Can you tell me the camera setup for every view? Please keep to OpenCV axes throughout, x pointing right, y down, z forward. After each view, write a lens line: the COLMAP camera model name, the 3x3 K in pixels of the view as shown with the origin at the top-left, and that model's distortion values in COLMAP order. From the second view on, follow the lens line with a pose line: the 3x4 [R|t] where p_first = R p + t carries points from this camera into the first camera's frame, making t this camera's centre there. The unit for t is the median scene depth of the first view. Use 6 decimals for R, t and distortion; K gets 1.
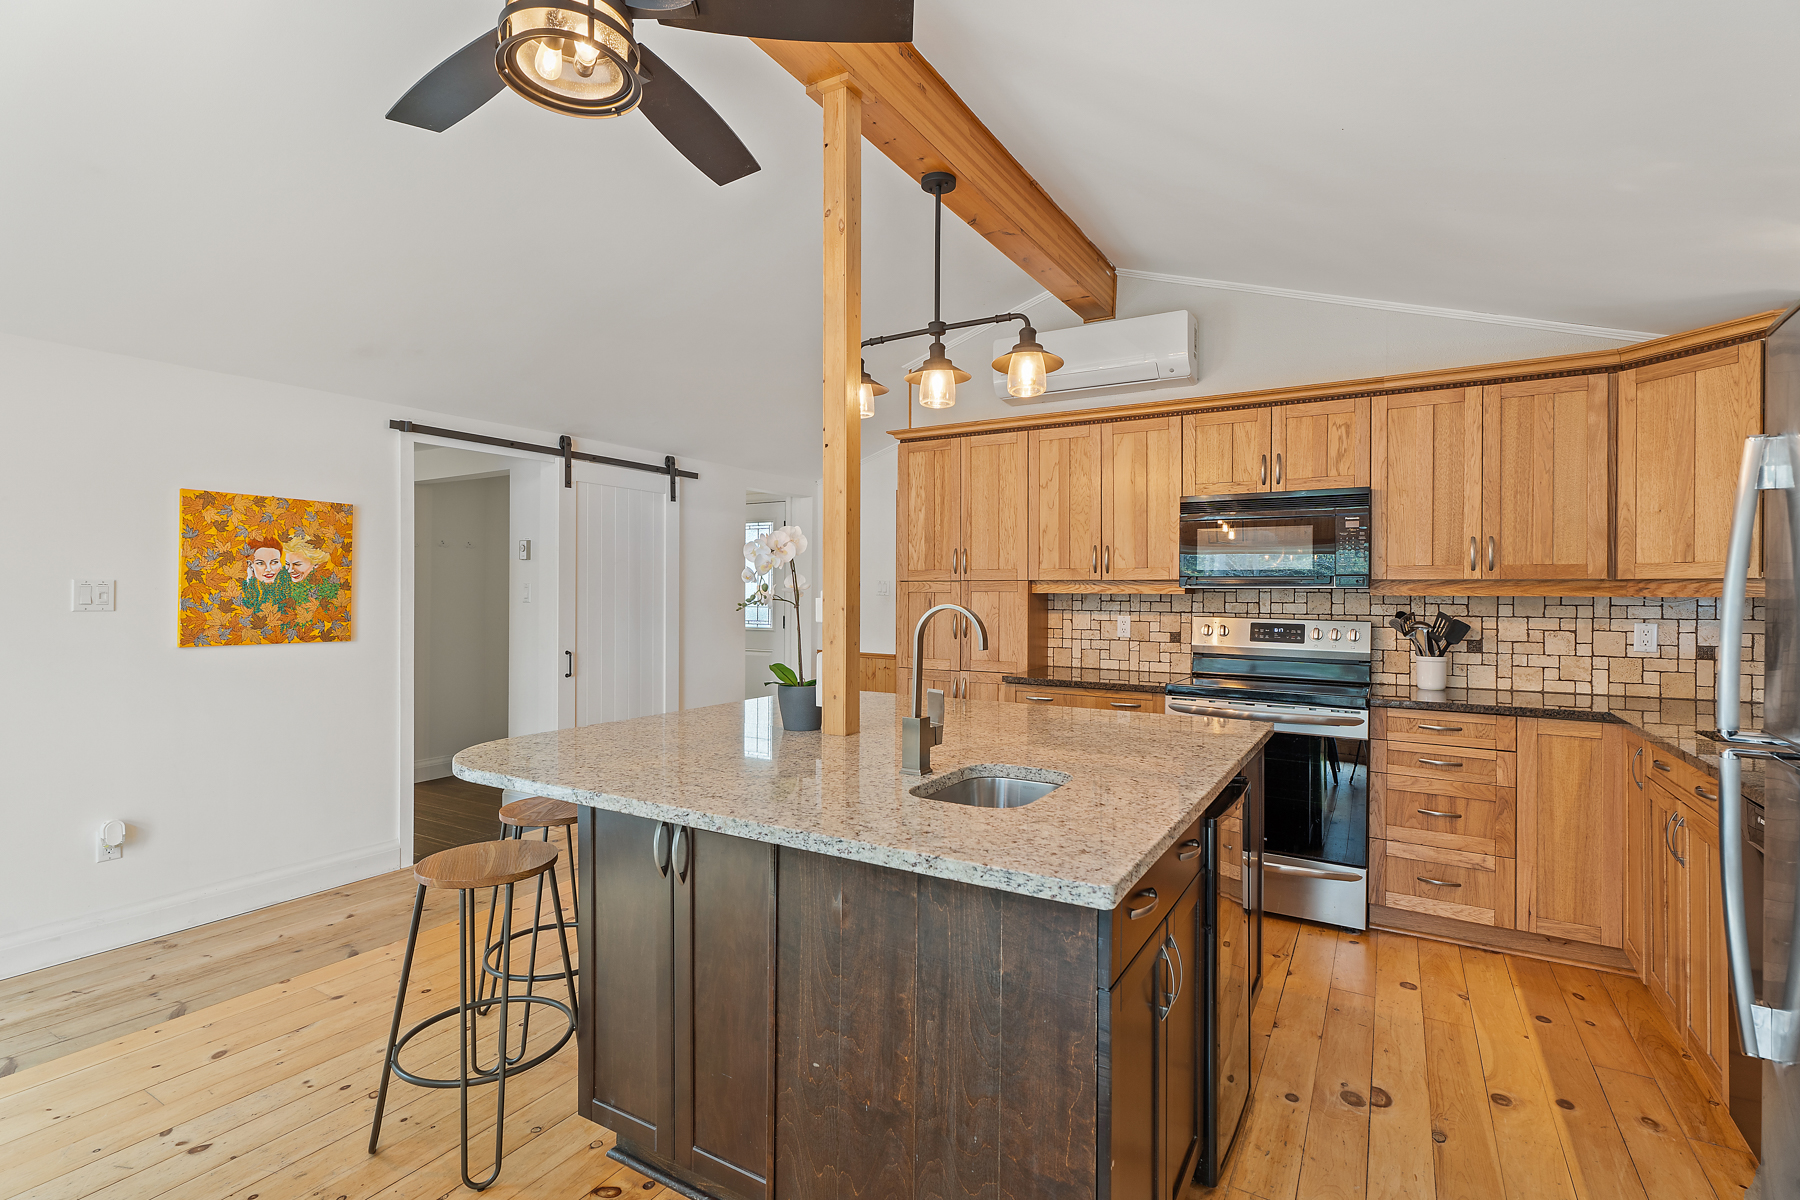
lens RADIAL K [[829.8, 0, 888.2], [0, 829.8, 591.0], [0, 0, 1]] dist [0.002073, -0.002046]
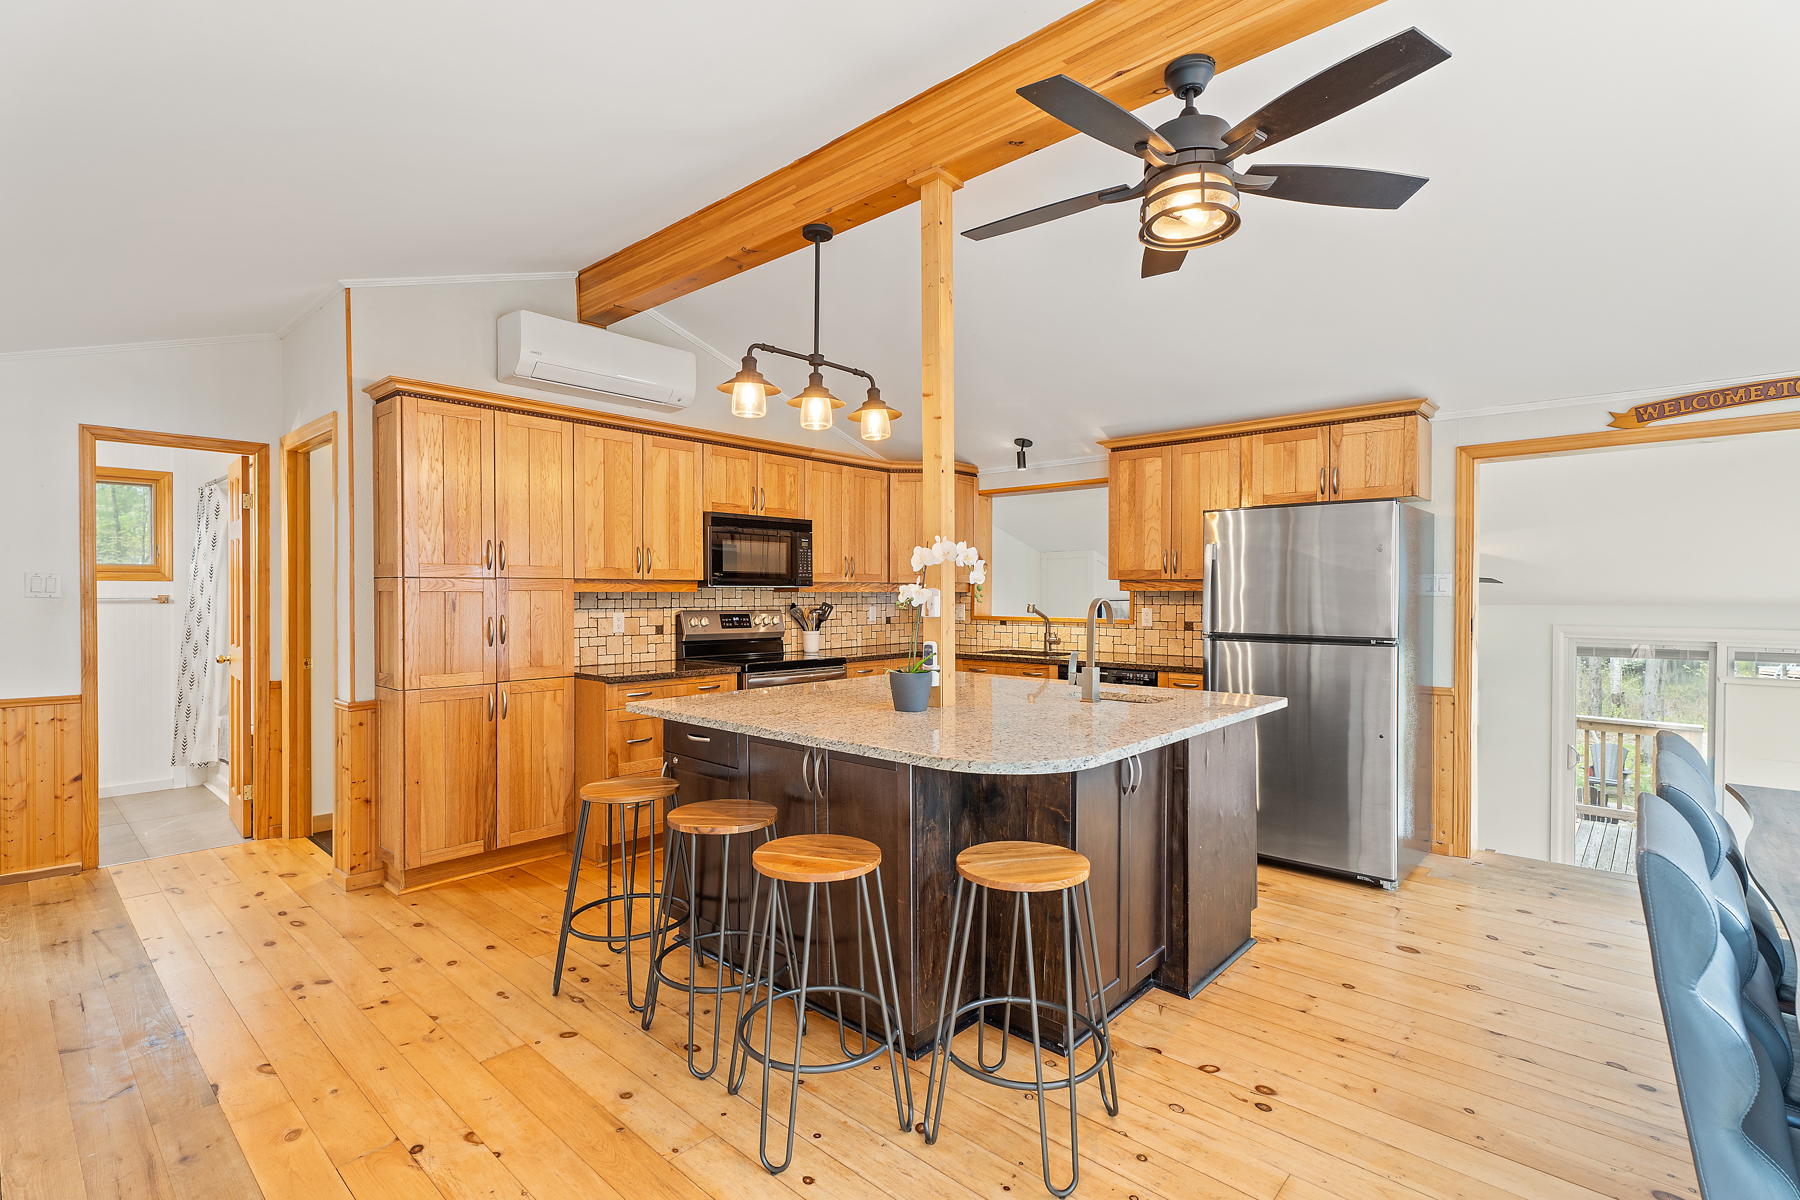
lens RADIAL K [[829.8, 0, 895.1], [0, 829.8, 599.1], [0, 0, 1]] dist [0.002073, -0.002046]
pose [[0.194780, -0.014574, 0.980739, -0.744685], [0.000274, 0.999890, 0.014804, -0.003487], [-0.980847, -0.002615, 0.194762, 0.479223]]
